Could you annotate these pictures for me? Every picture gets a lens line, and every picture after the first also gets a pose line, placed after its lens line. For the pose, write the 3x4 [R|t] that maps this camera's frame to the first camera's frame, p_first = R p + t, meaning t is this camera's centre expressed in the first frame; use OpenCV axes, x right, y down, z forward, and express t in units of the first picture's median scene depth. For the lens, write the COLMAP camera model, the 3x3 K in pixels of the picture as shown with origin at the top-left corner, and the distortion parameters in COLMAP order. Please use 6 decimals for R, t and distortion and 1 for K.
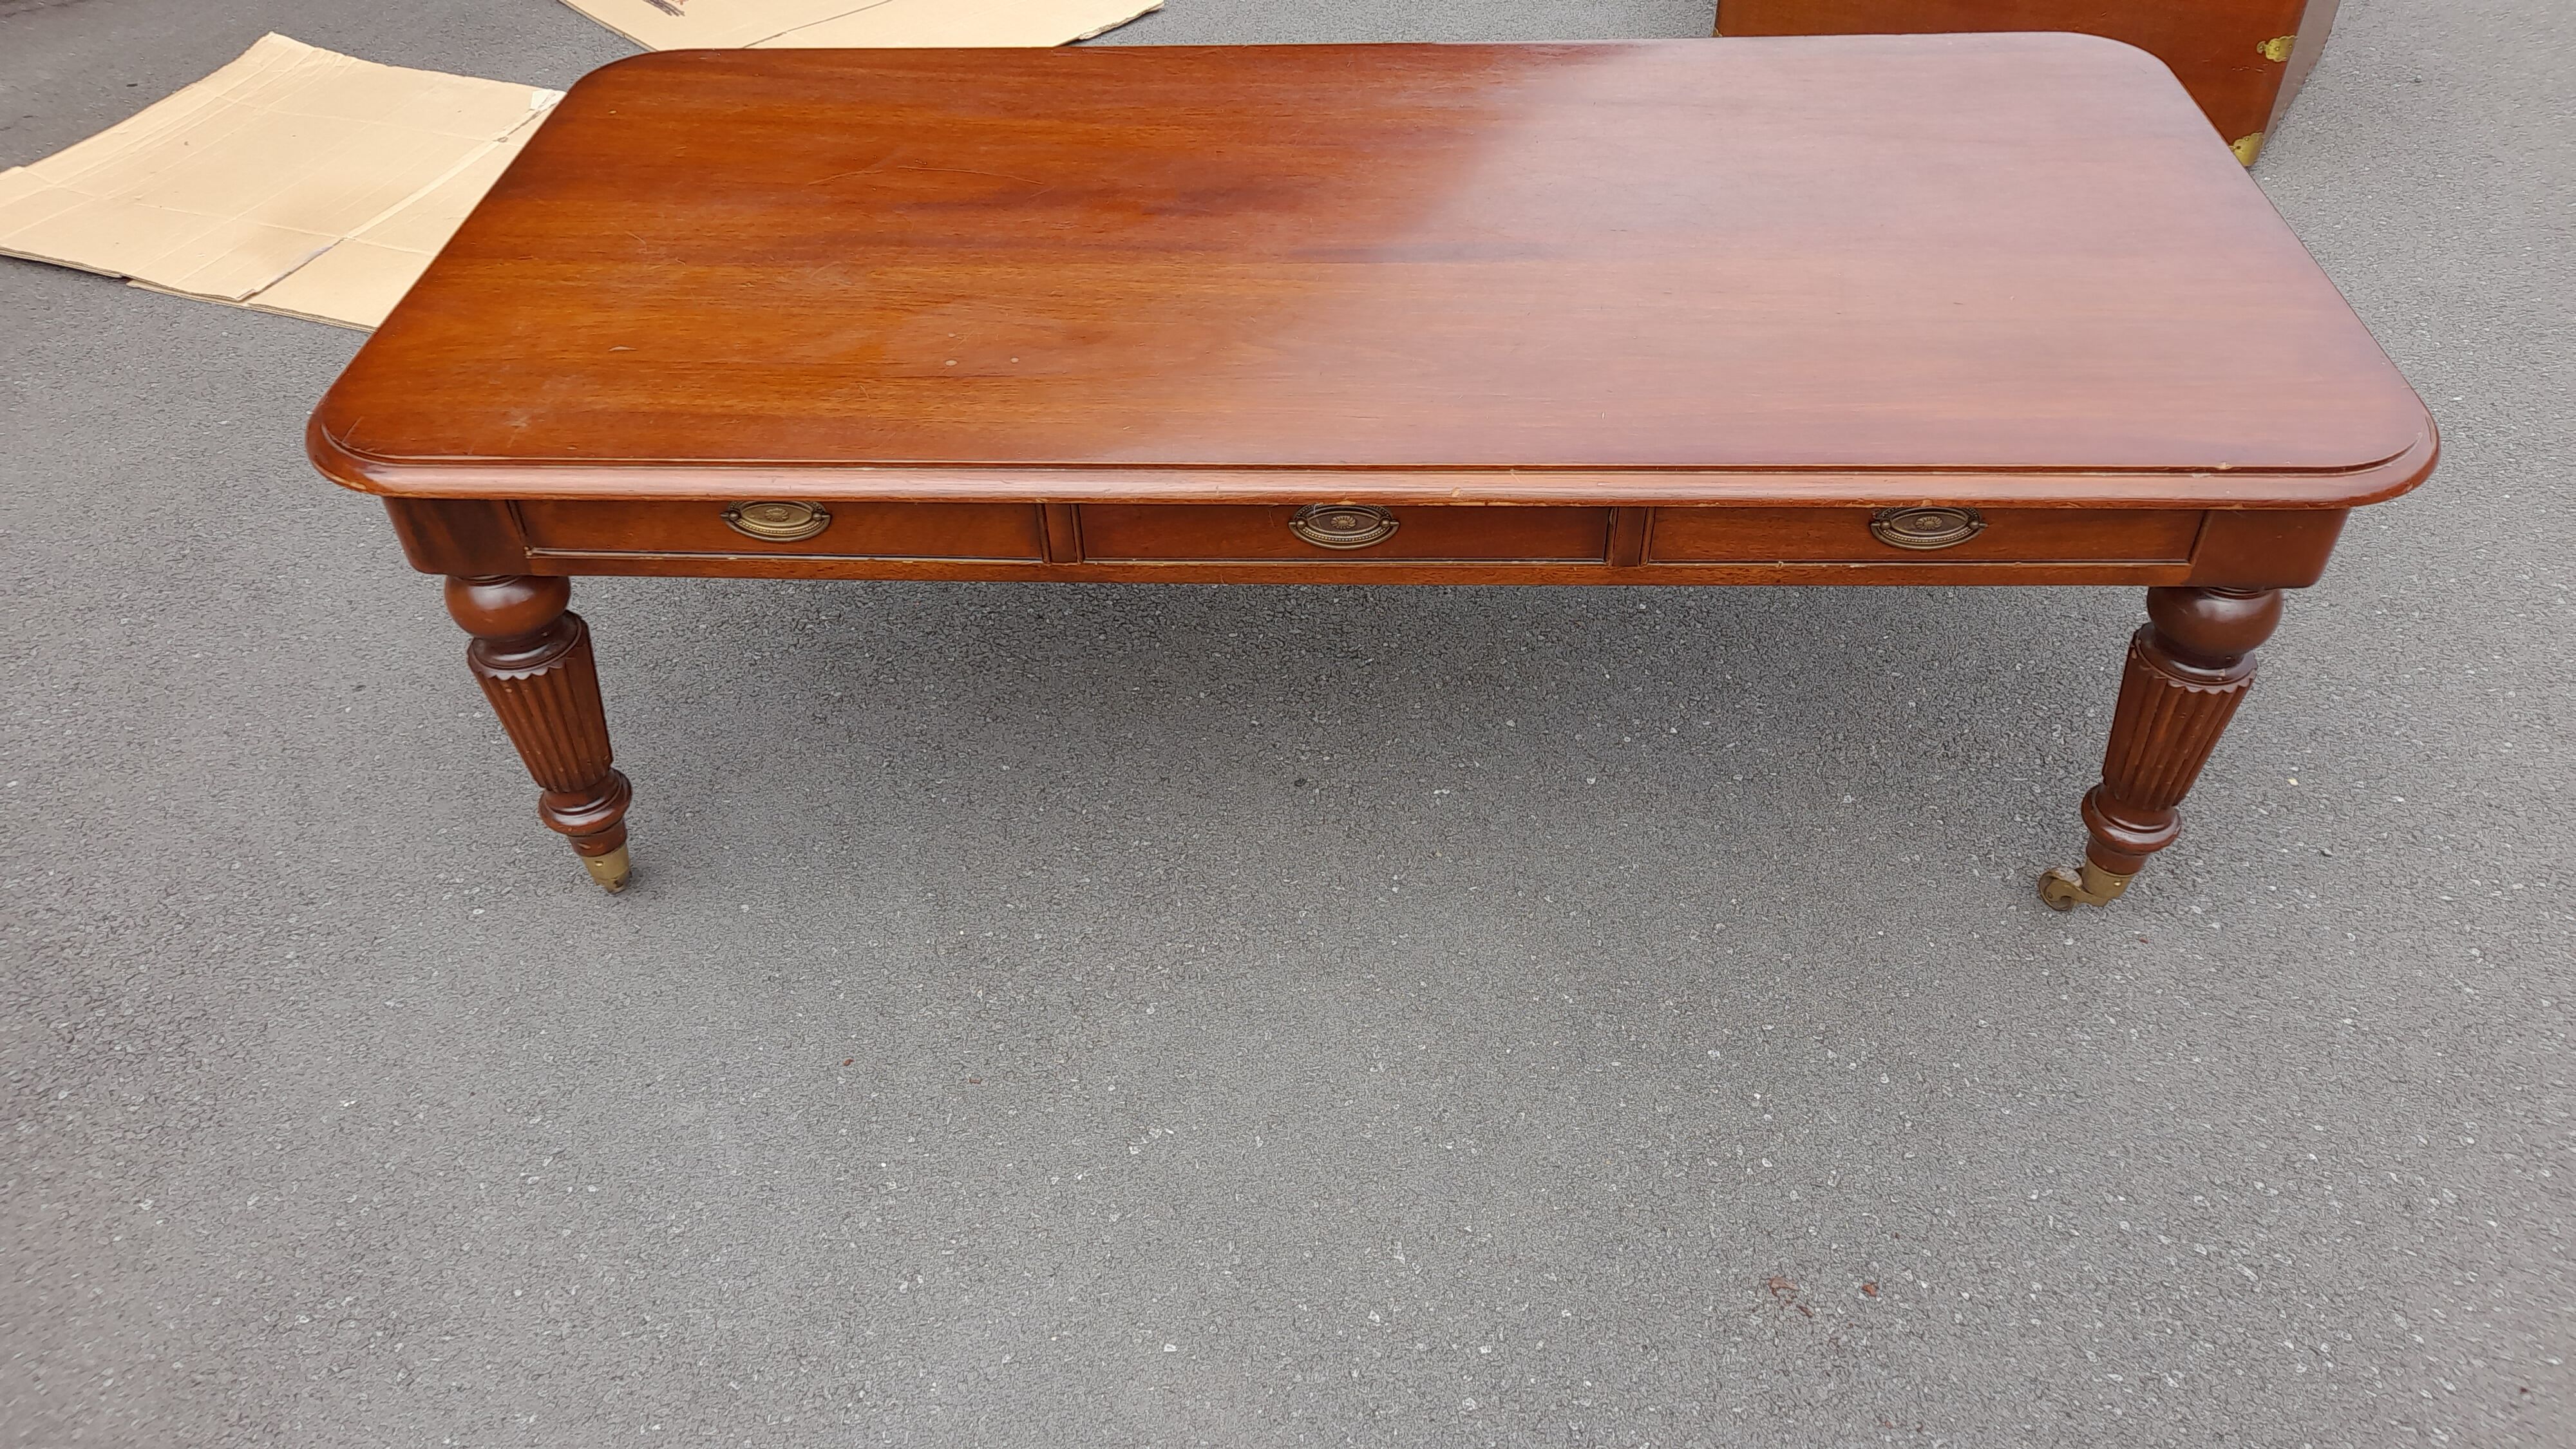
lens RADIAL K [[1891.8, 0, 1307.0], [0, 1891.8, 687.2], [0, 0, 1]] dist [0.058054, -0.066213]
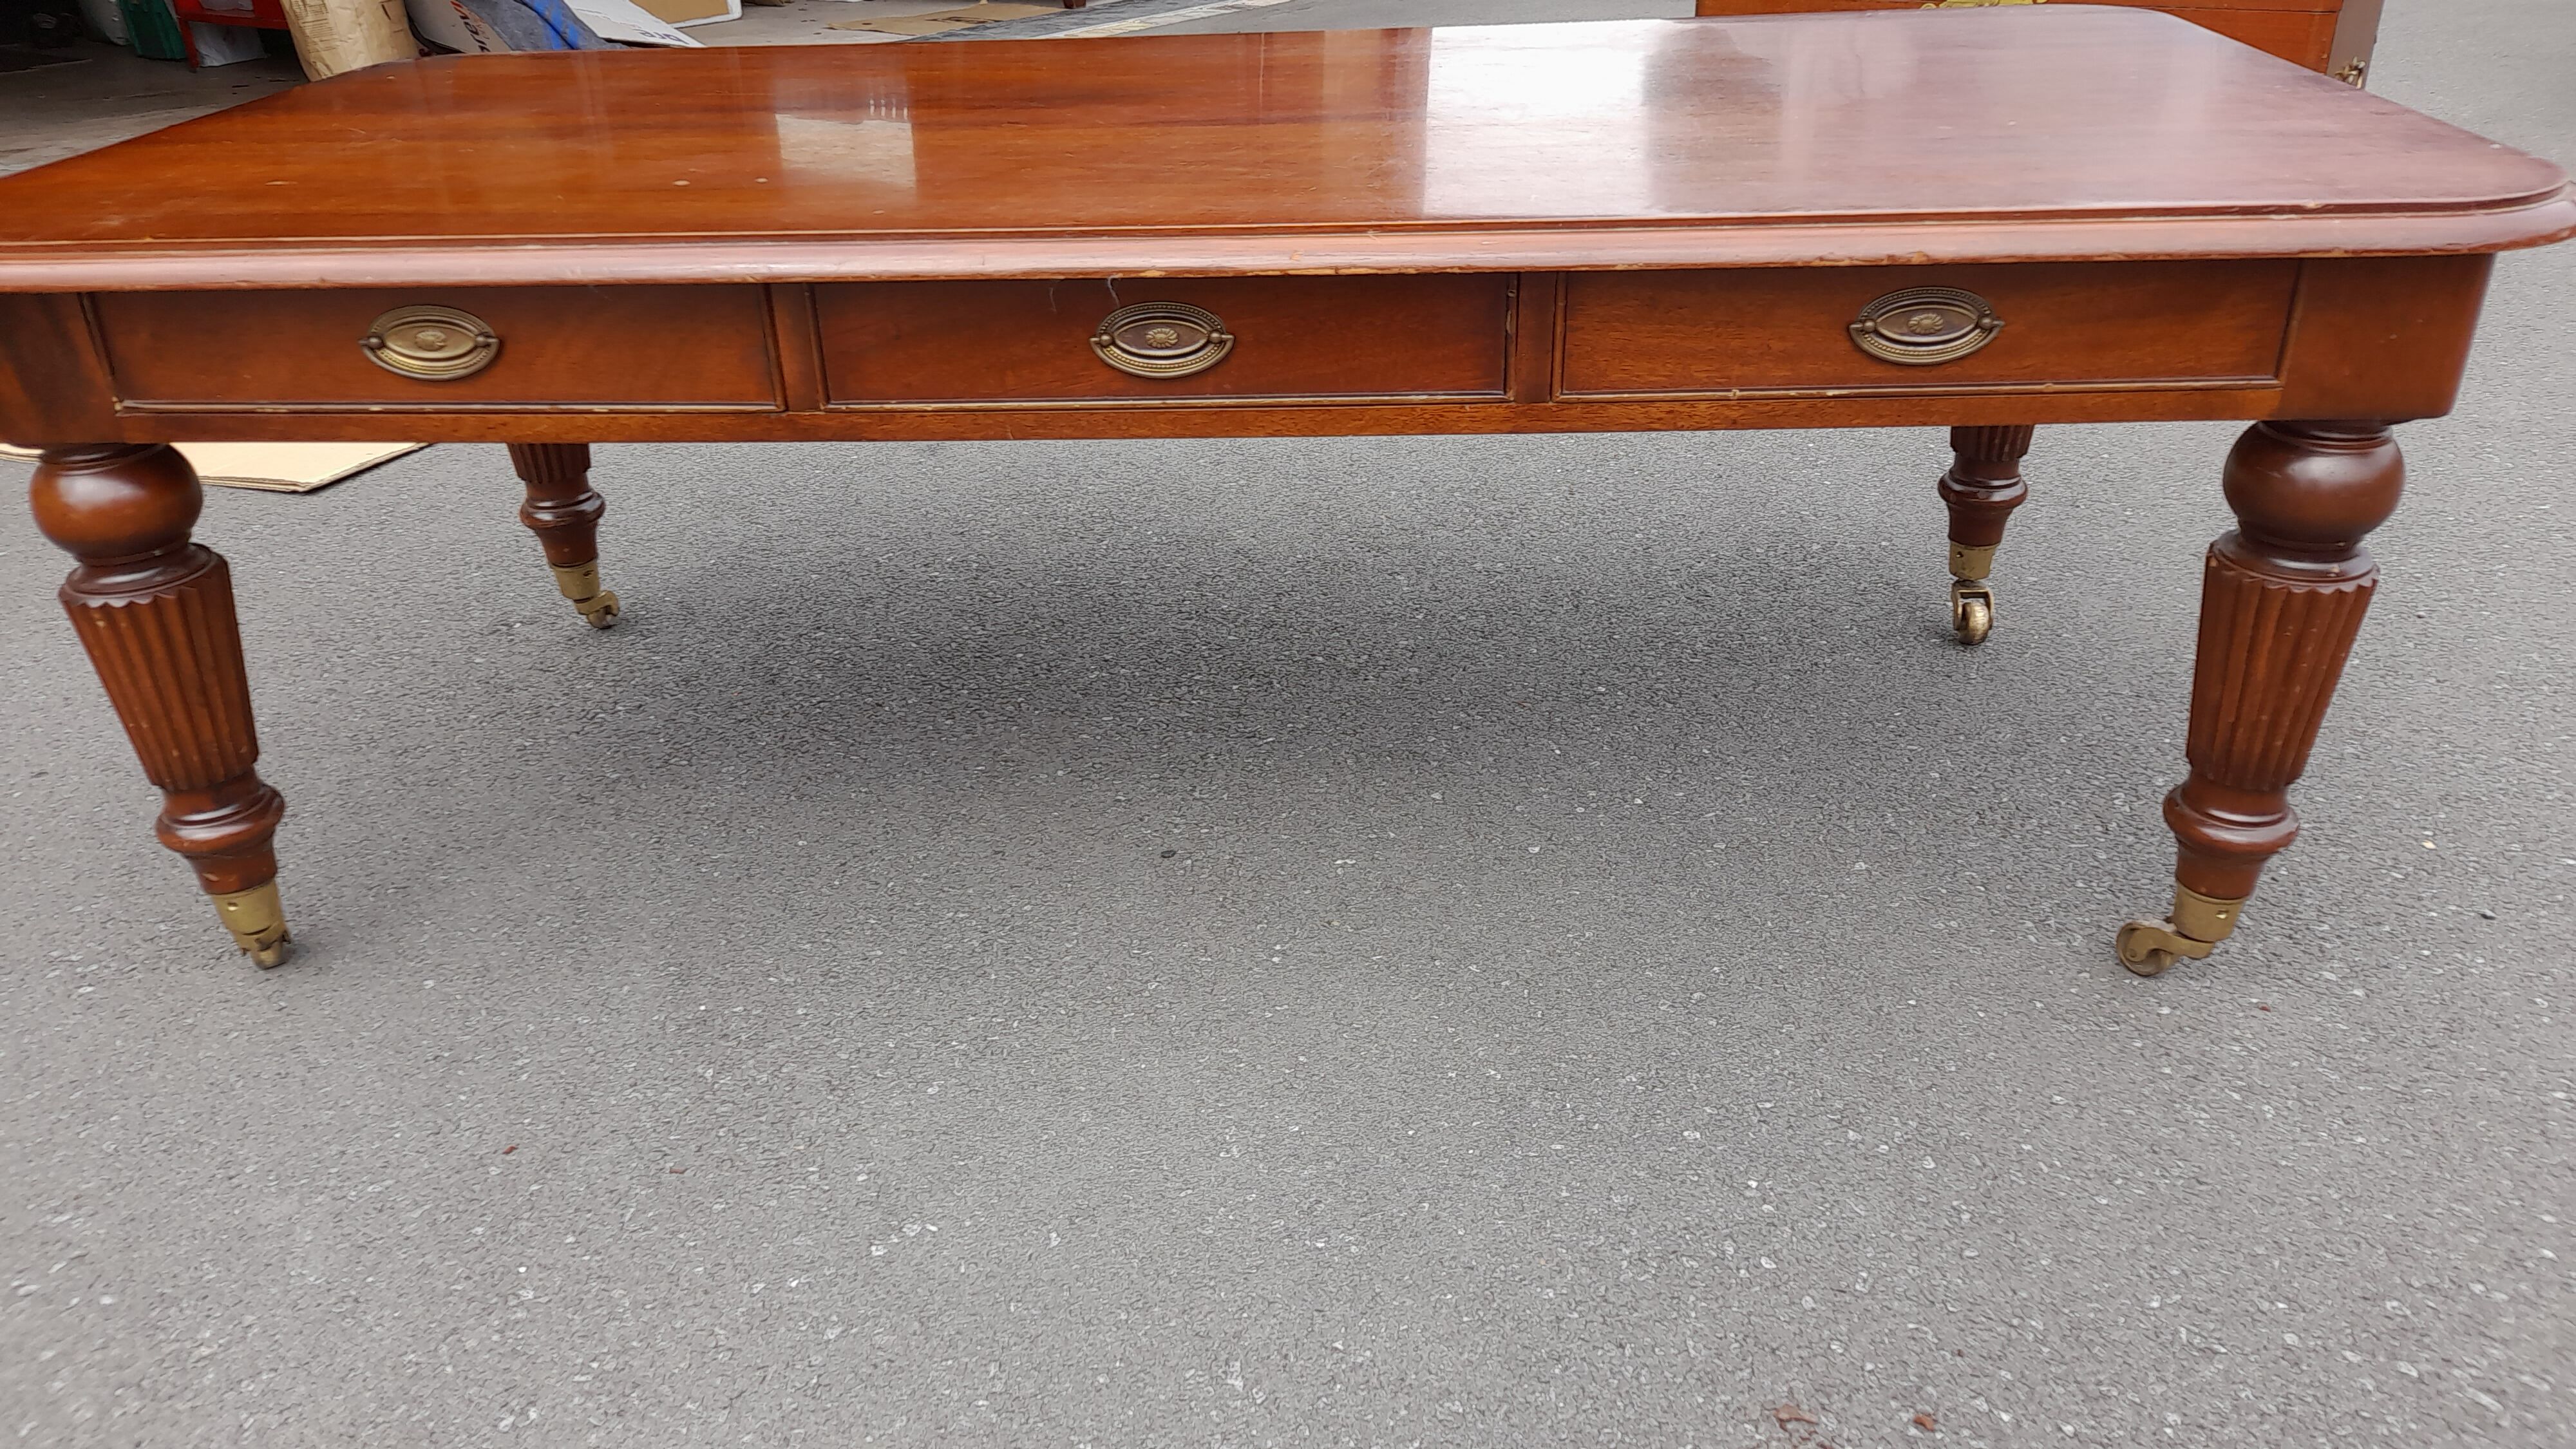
lens RADIAL K [[1891.8, 0, 1307.0], [0, 1891.8, 687.2], [0, 0, 1]] dist [0.058054, -0.066213]
pose [[0.999917, 0.000443, -0.012908, 0.078437], [-0.003505, 0.971202, -0.238233, 0.207065], [0.012431, 0.238258, 0.971122, 0.257035]]
